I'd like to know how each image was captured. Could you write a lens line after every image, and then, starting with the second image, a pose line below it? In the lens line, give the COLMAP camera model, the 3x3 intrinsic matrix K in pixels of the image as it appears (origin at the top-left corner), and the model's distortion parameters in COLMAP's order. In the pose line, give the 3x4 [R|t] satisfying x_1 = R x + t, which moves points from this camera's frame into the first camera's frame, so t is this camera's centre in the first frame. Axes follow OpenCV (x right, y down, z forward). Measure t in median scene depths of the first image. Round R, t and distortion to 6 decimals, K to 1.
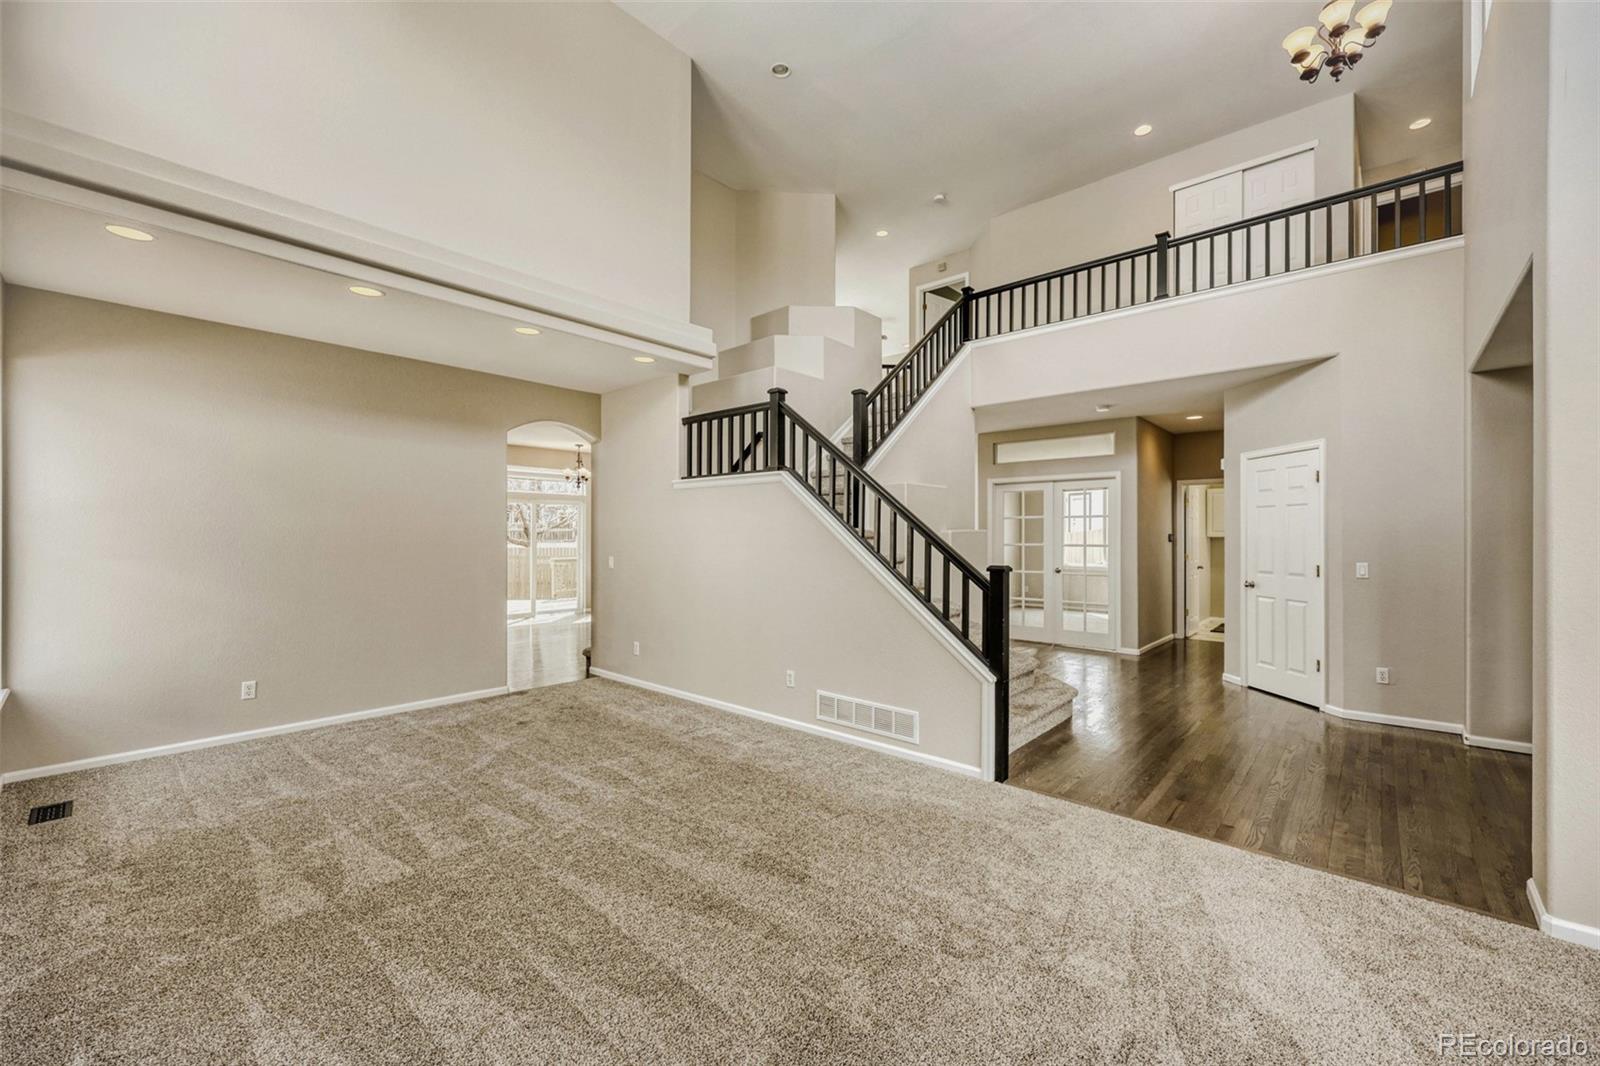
lens RADIAL K [[636.6, 0, 800.0], [0, 636.6, 533.0], [0, 0, 1]] dist [0.001408, 0.000166]
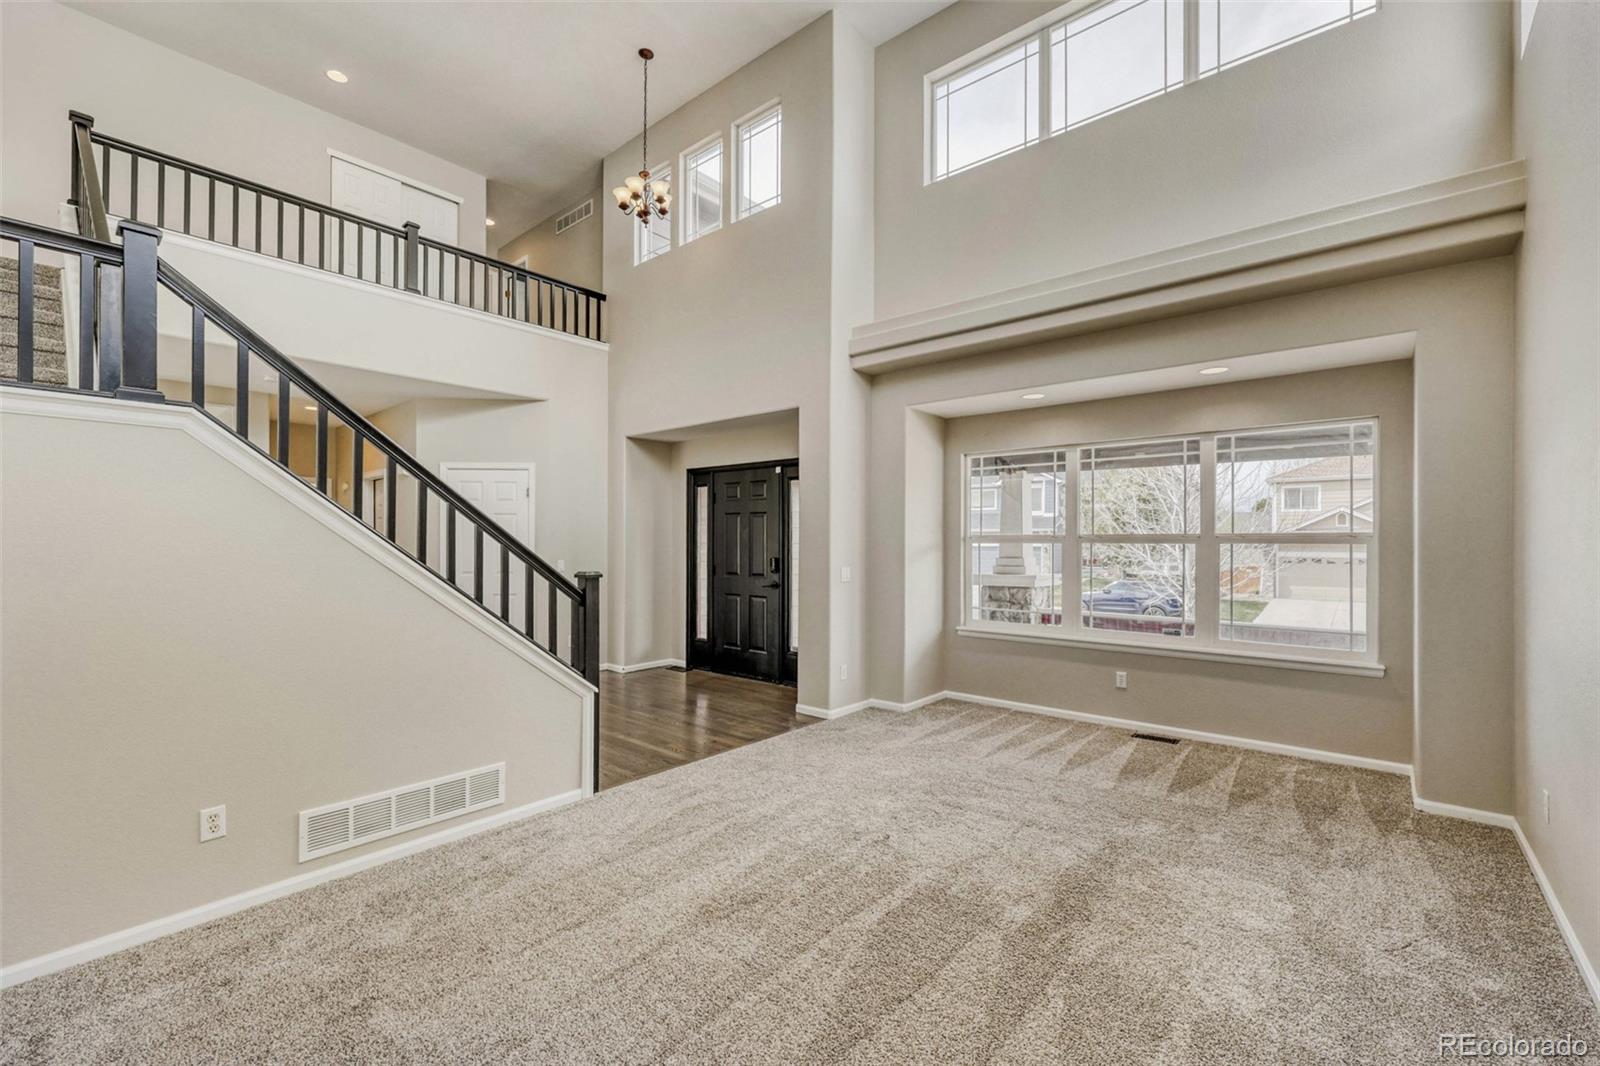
lens RADIAL K [[671.7, 0, 800.0], [0, 671.7, 533.0], [0, 0, 1]] dist [-0.000862, -0.000204]
pose [[-0.018296, 0.010007, 0.999783, -0.653994], [-0.004453, 0.999939, -0.010090, 0.002018], [-0.999823, -0.004637, -0.018250, 0.637512]]
